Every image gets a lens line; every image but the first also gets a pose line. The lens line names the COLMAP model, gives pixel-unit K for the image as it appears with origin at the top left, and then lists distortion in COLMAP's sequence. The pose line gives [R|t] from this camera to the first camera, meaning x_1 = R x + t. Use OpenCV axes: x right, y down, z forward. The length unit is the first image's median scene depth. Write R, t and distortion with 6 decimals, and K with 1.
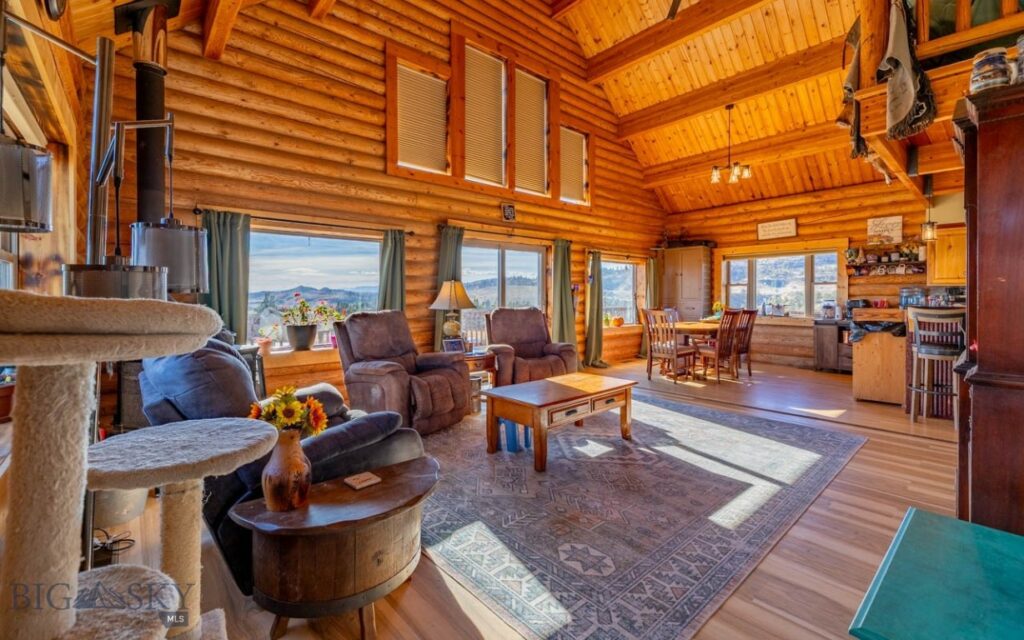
lens RADIAL K [[437.4, 0, 501.4], [0, 437.4, 295.0], [0, 0, 1]] dist [-0.002811, -0.000619]
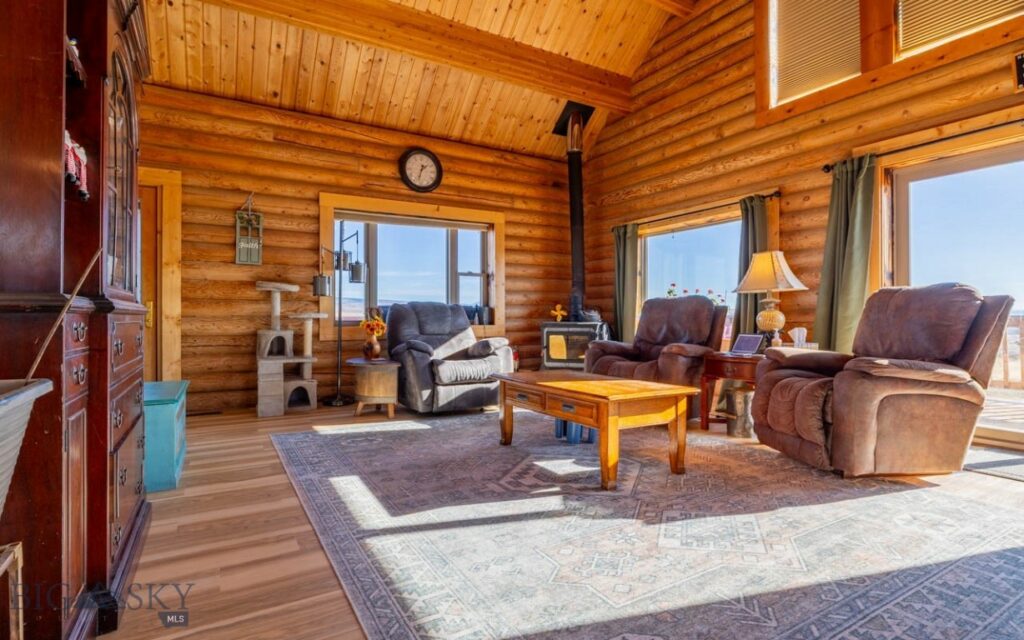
lens RADIAL K [[489.1, 0, 511.3], [0, 489.1, 313.2], [0, 0, 1]] dist [-0.005994, -0.000200]
pose [[-0.173952, -0.004417, -0.984744, 1.107289], [0.003345, 0.999982, -0.005076, 0.103290], [0.984748, -0.004177, -0.173934, 1.125065]]
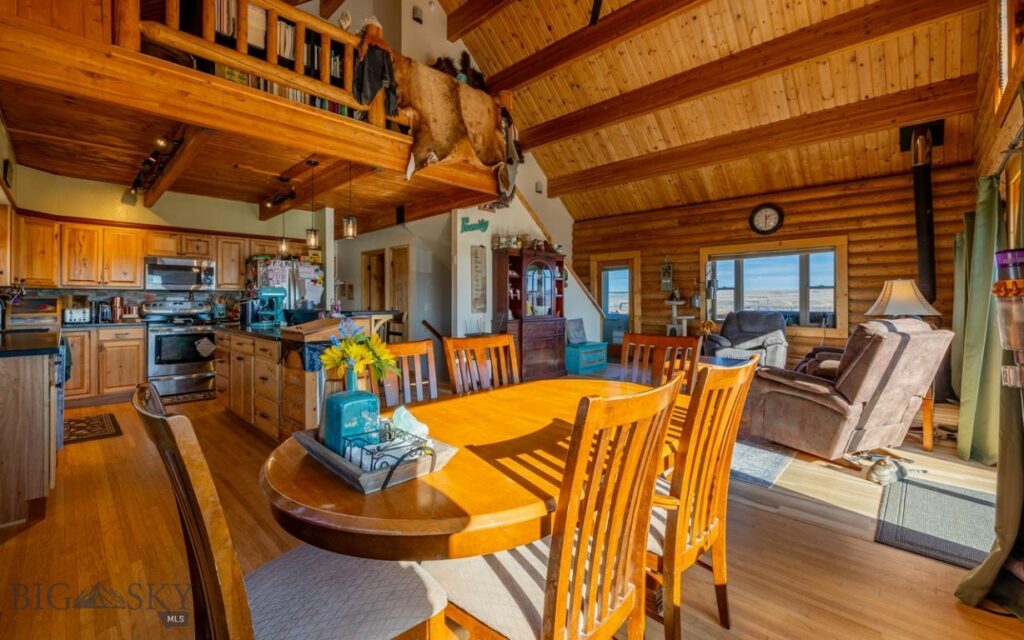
lens RADIAL K [[437.4, 0, 513.3], [0, 437.4, 296.5], [0, 0, 1]] dist [-0.002811, -0.000619]
pose [[-0.994505, 0.000736, -0.104686, 0.994448], [0.001743, 0.999953, -0.009527, 0.006634], [0.104675, -0.009657, -0.994460, 2.591555]]
